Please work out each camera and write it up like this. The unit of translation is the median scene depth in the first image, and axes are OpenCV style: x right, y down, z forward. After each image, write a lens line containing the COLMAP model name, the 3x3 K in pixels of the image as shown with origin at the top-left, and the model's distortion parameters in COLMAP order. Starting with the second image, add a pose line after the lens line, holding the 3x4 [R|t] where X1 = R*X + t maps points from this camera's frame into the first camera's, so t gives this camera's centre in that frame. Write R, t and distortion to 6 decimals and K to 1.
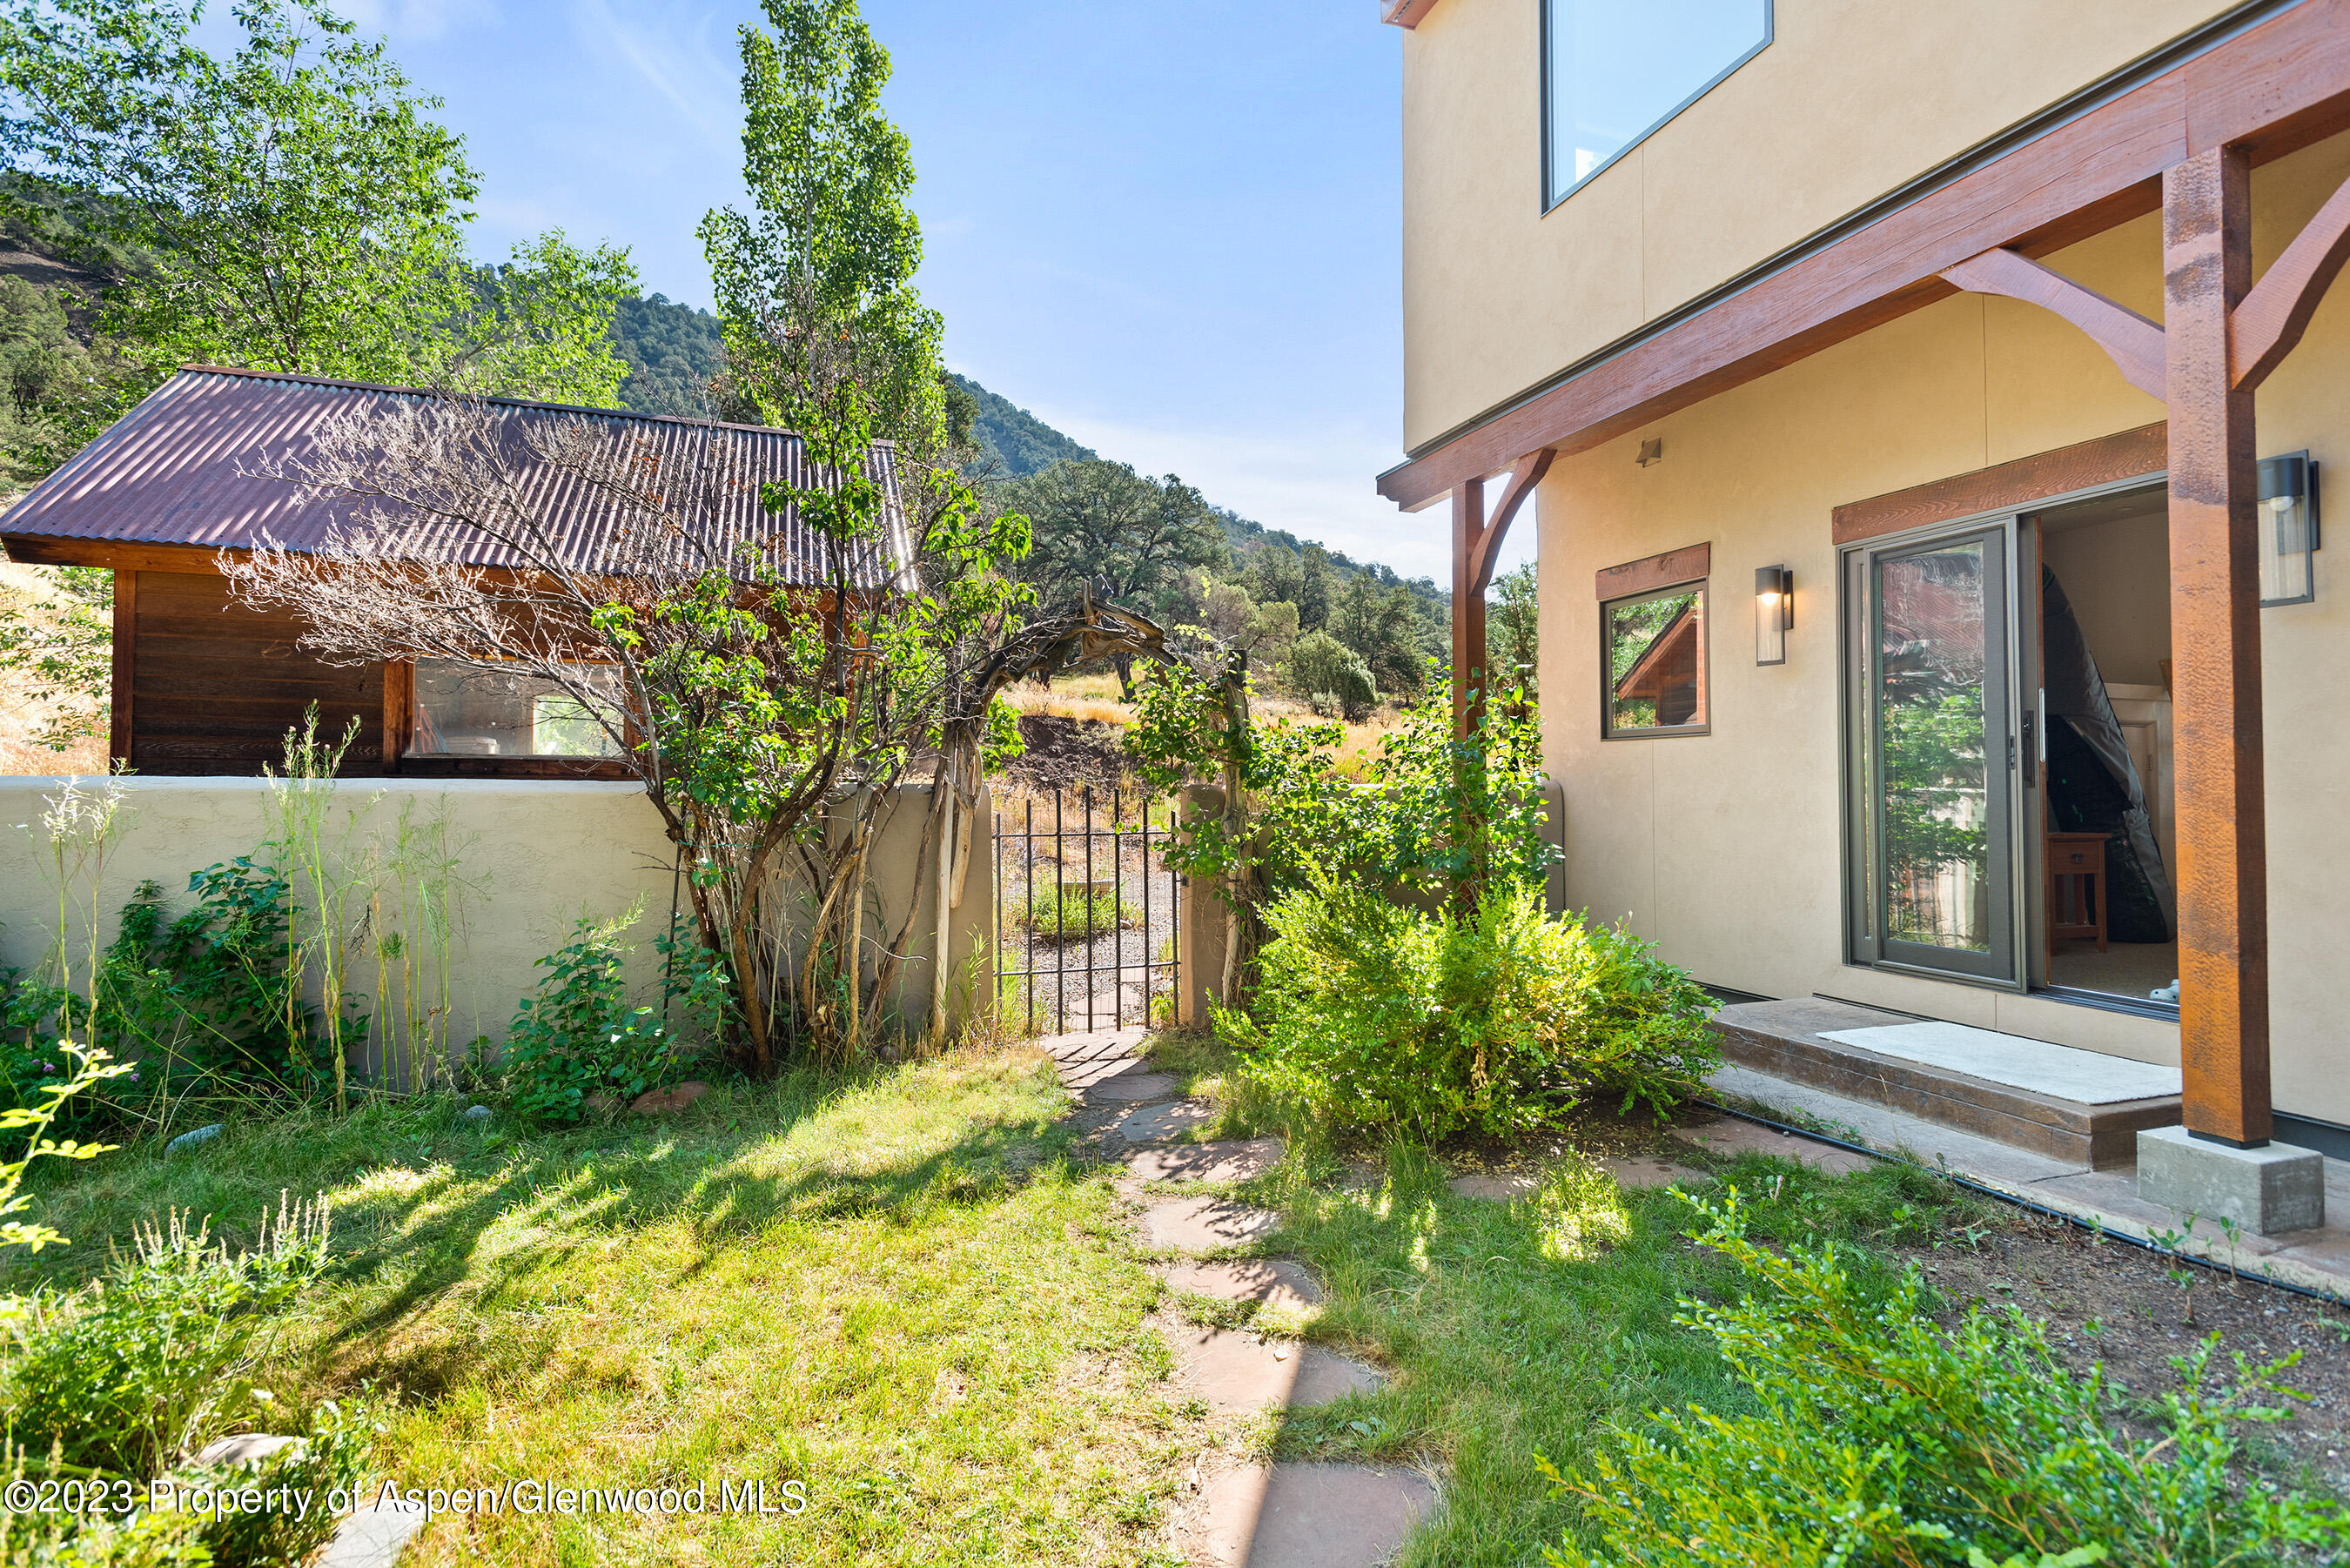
lens RADIAL K [[1098.0, 0, 1210.0], [0, 1098.0, 765.0], [0, 0, 1]] dist [0.002376, 0.000381]
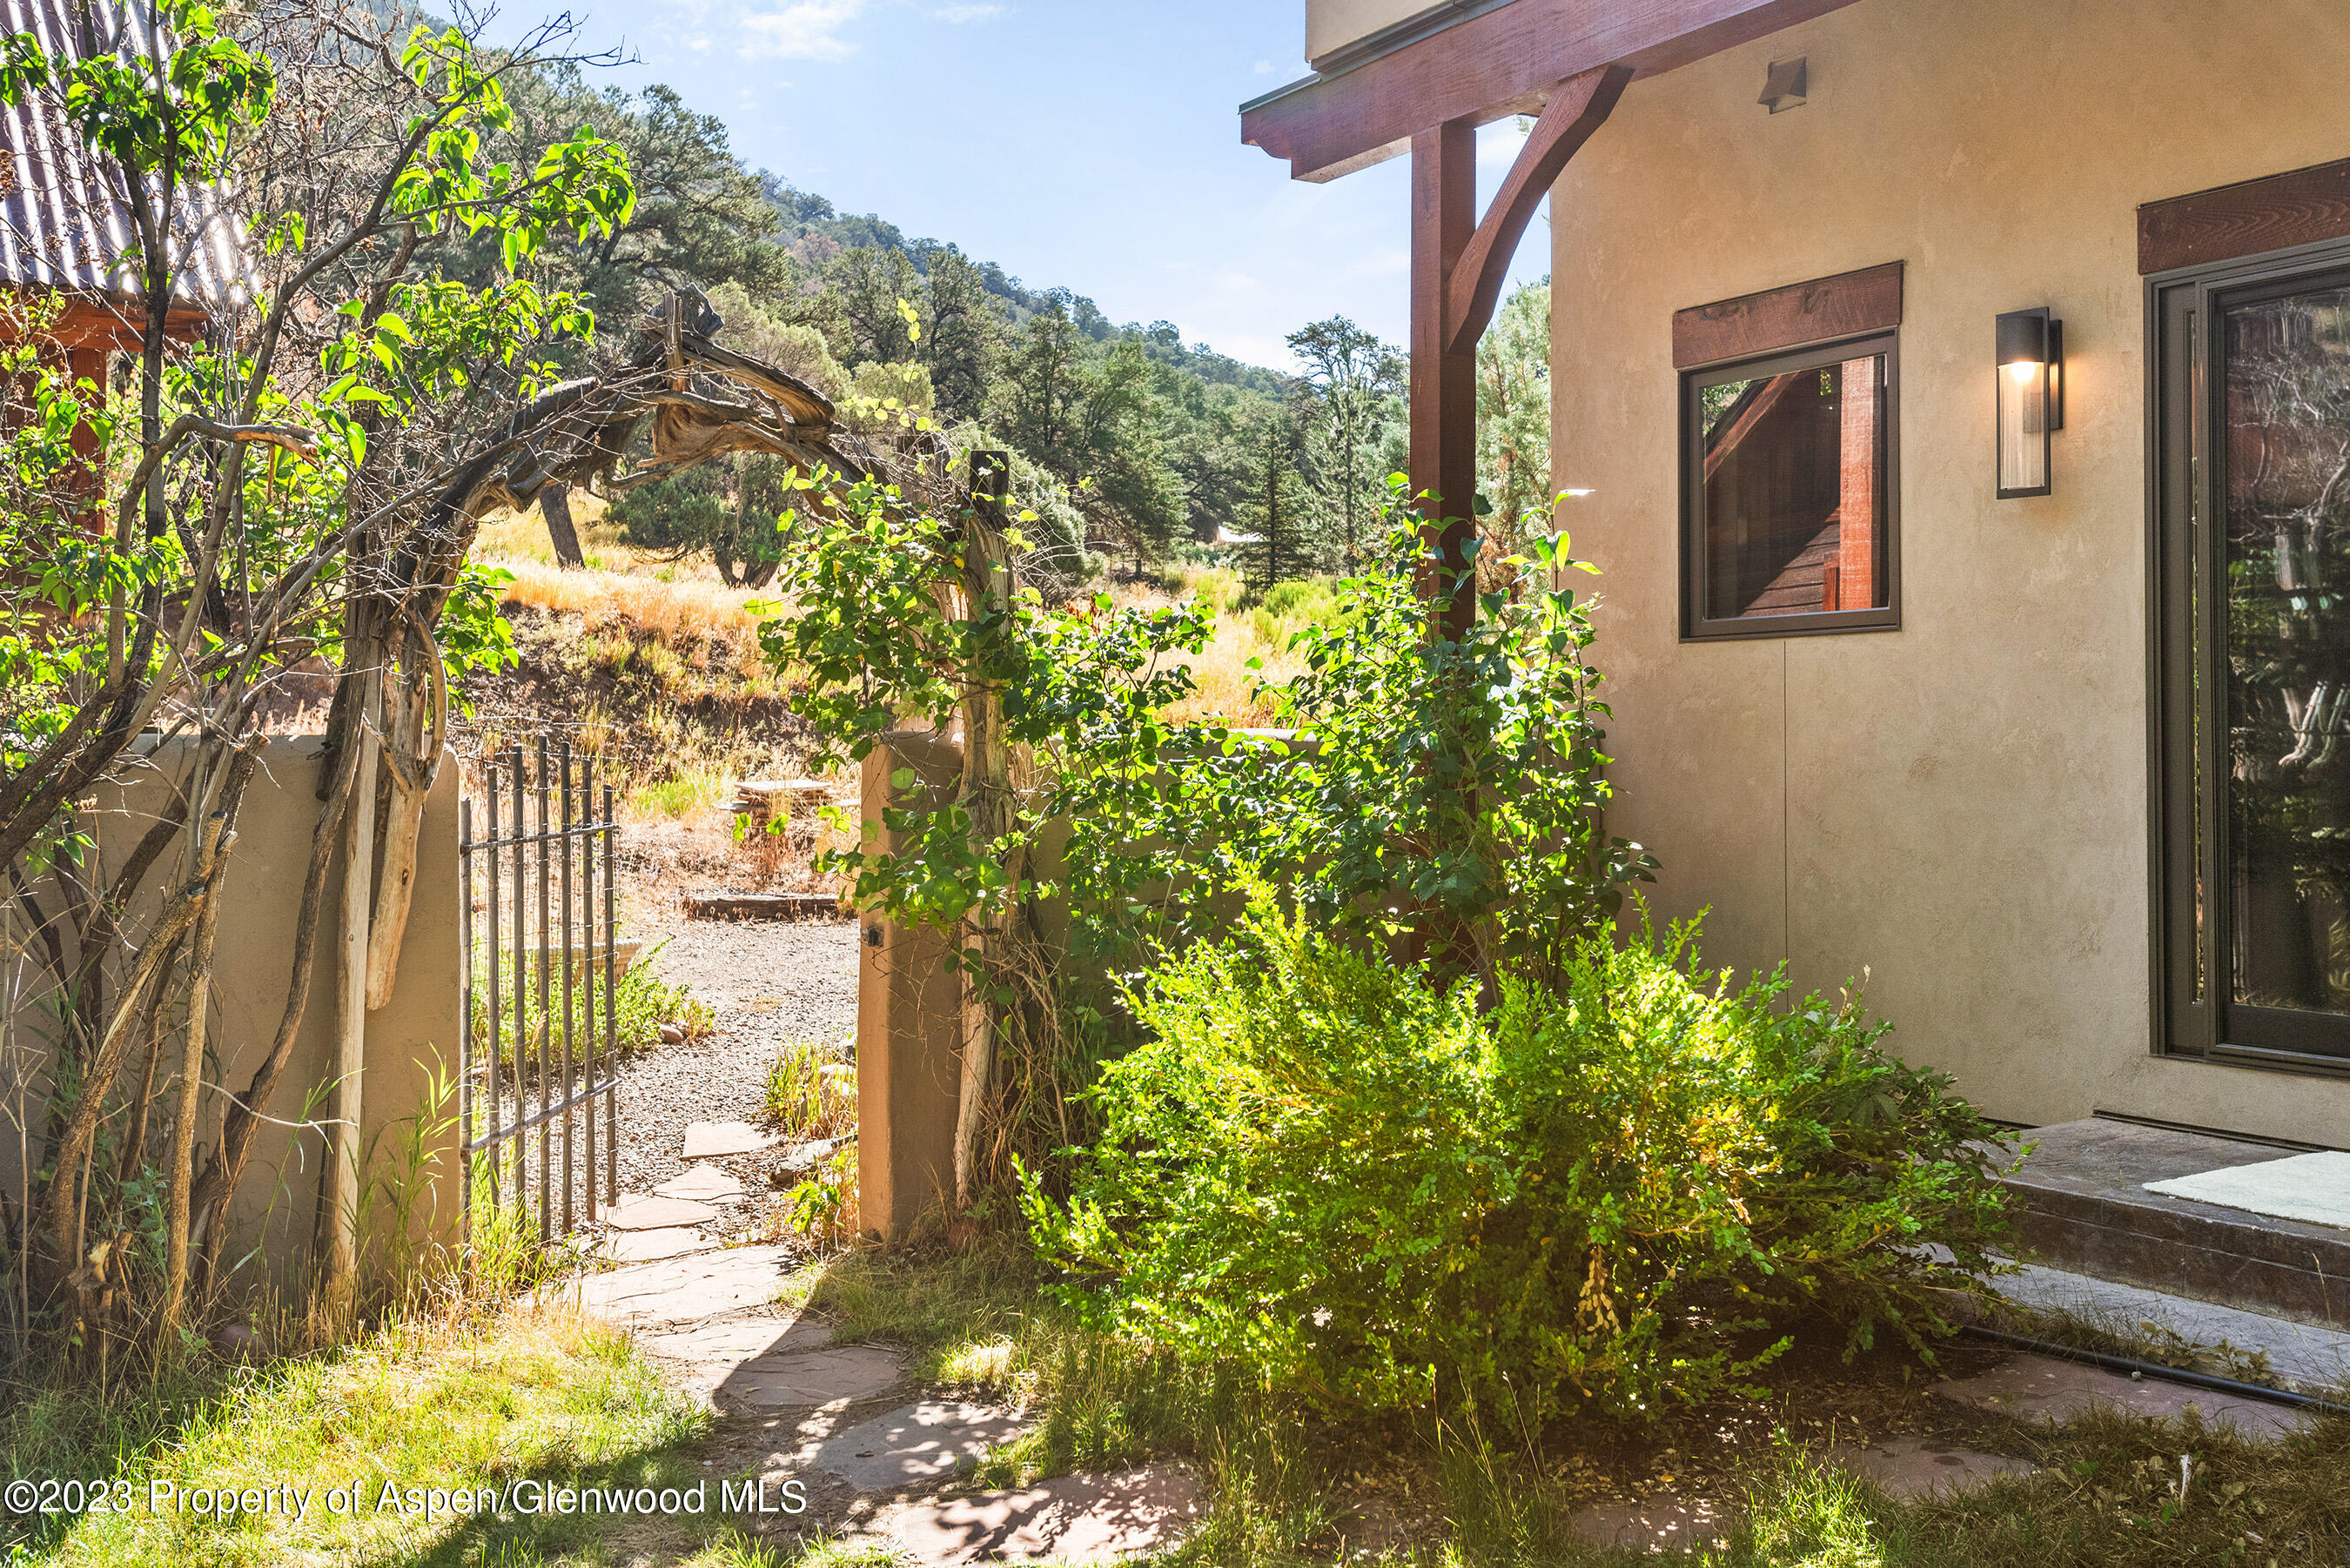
lens RADIAL K [[2220.1, 0, 1214.8], [0, 2220.1, 707.5], [0, 0, 1]] dist [0.054205, -0.106899]
pose [[0.975473, -0.005915, 0.220038, -0.097401], [0.005021, 0.999977, 0.004621, 0.003323], [-0.220061, -0.003402, 0.975480, 0.029683]]
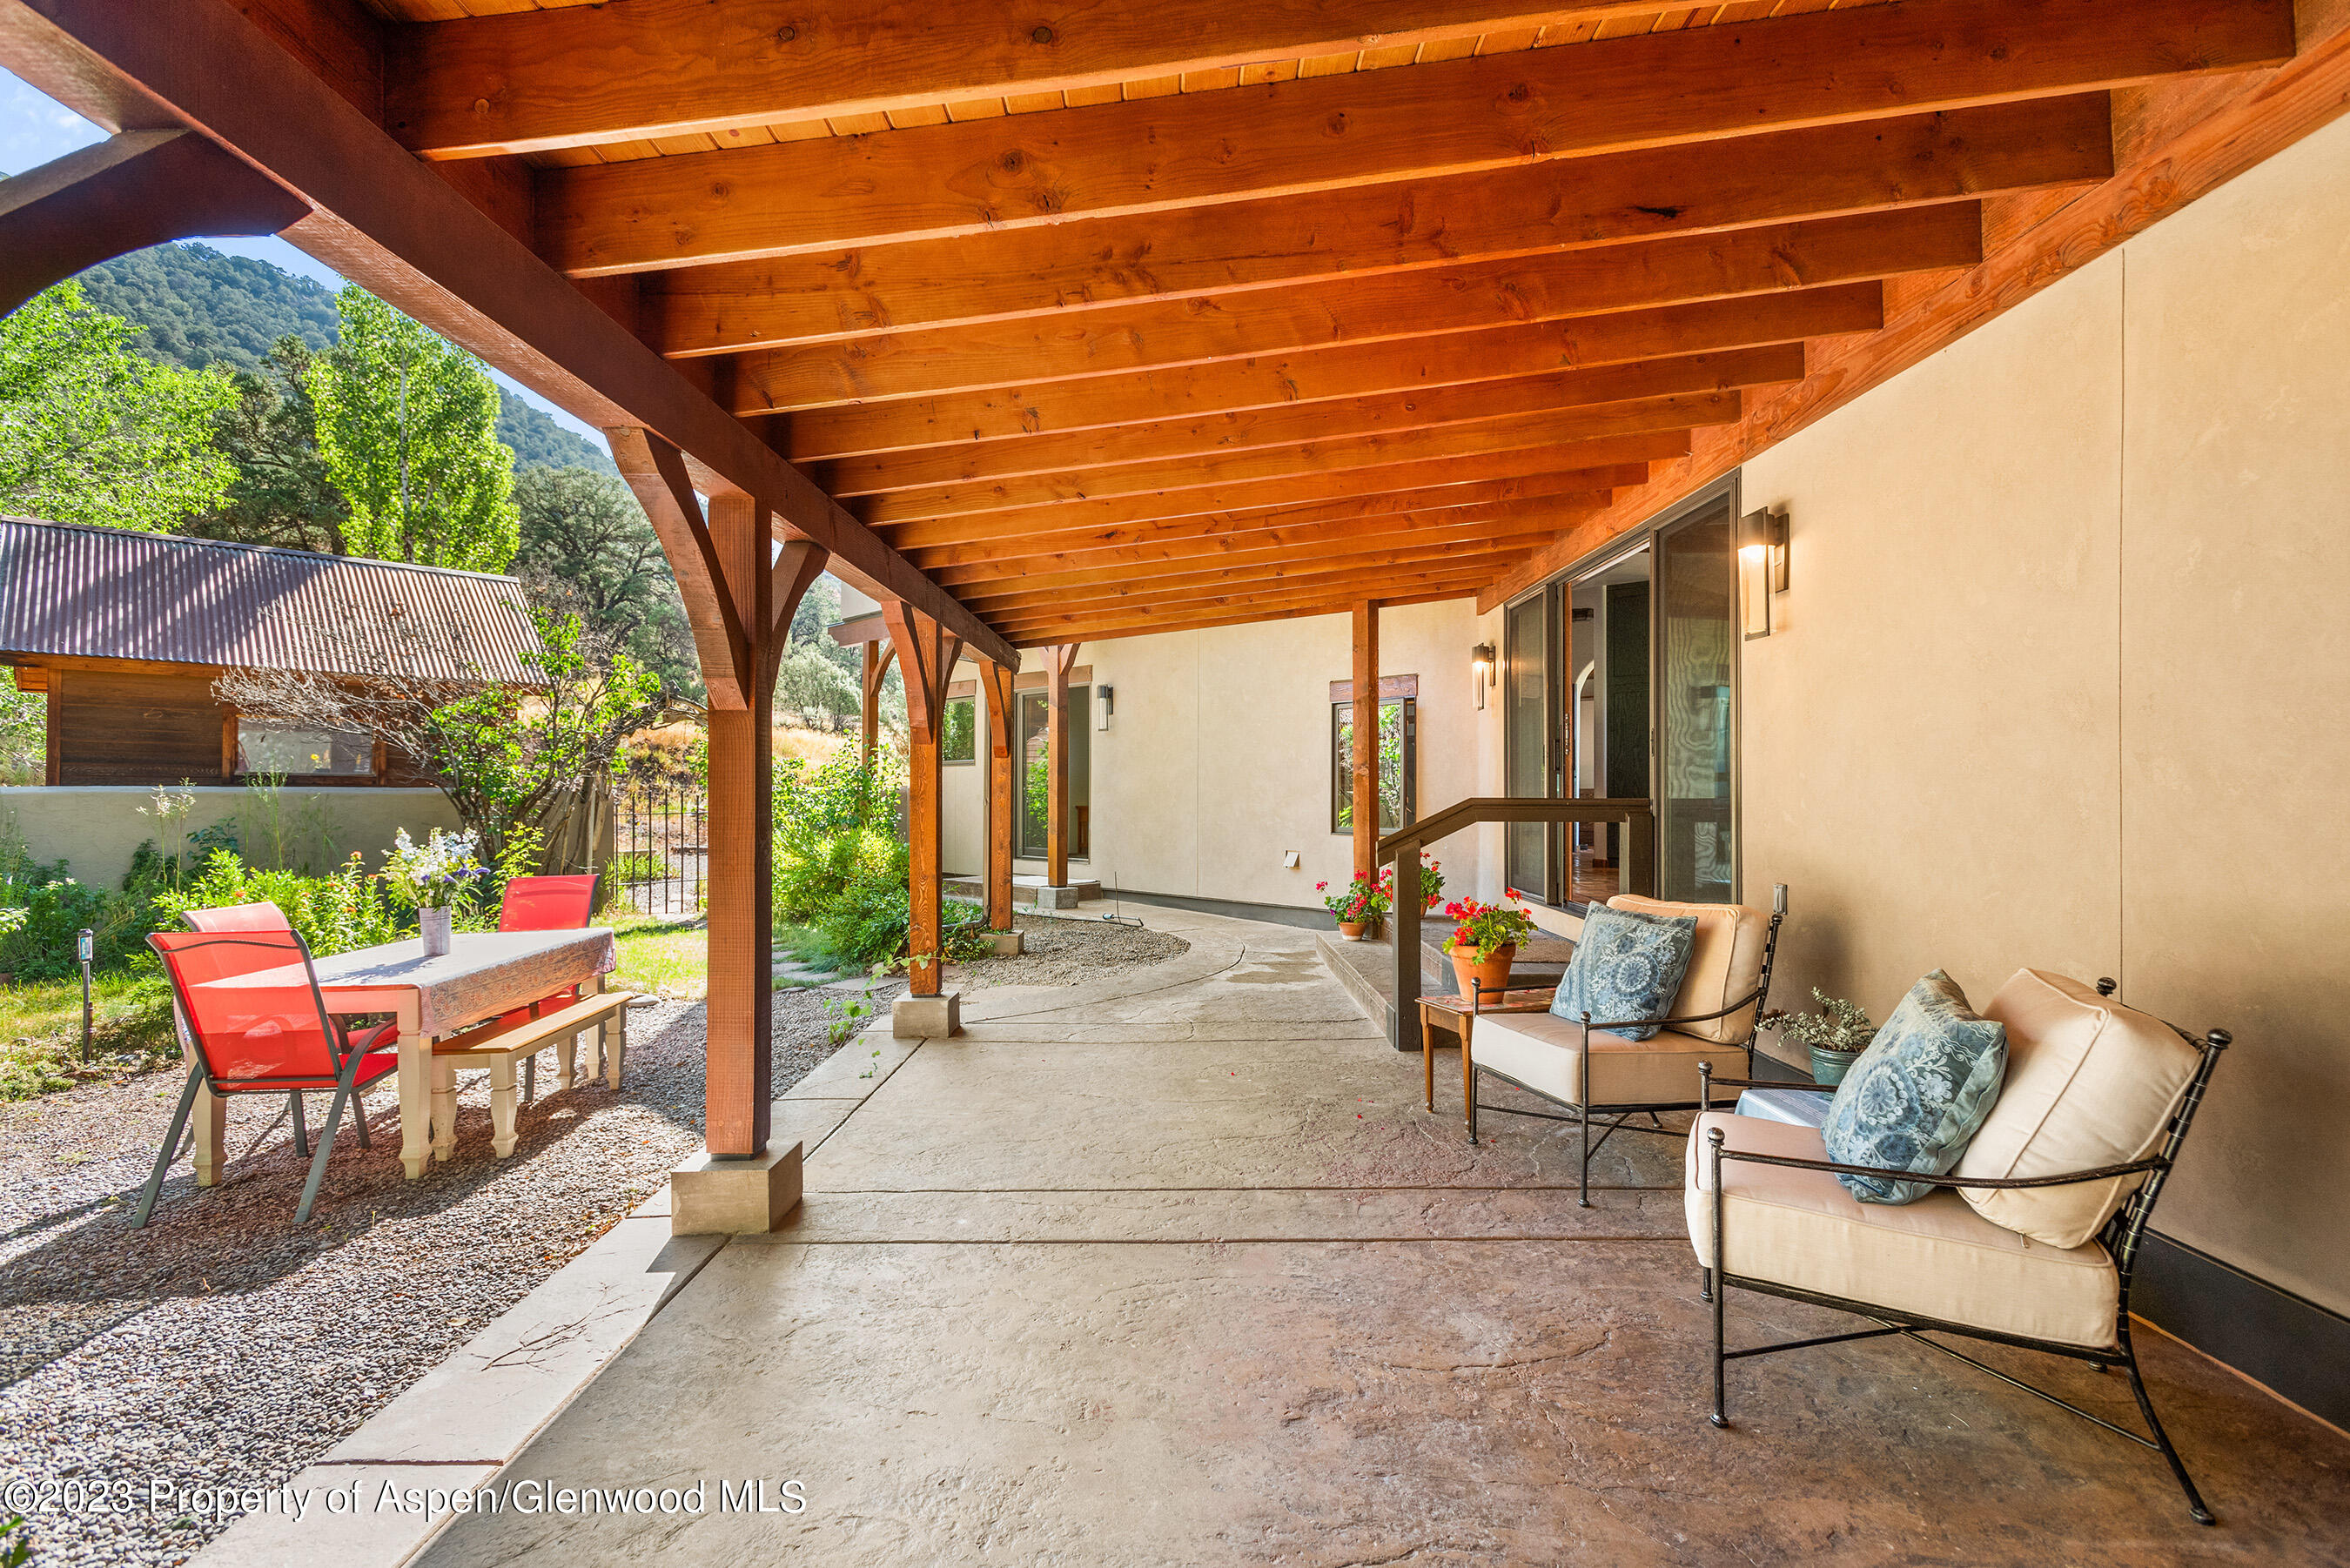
lens RADIAL K [[1098.0, 0, 1210.0], [0, 1098.0, 765.0], [0, 0, 1]] dist [0.002376, 0.000381]
pose [[0.903777, 0.004056, 0.427984, -0.077128], [-0.002888, 0.999990, -0.003377, -0.021093], [-0.427994, 0.001816, 0.903780, -1.261992]]
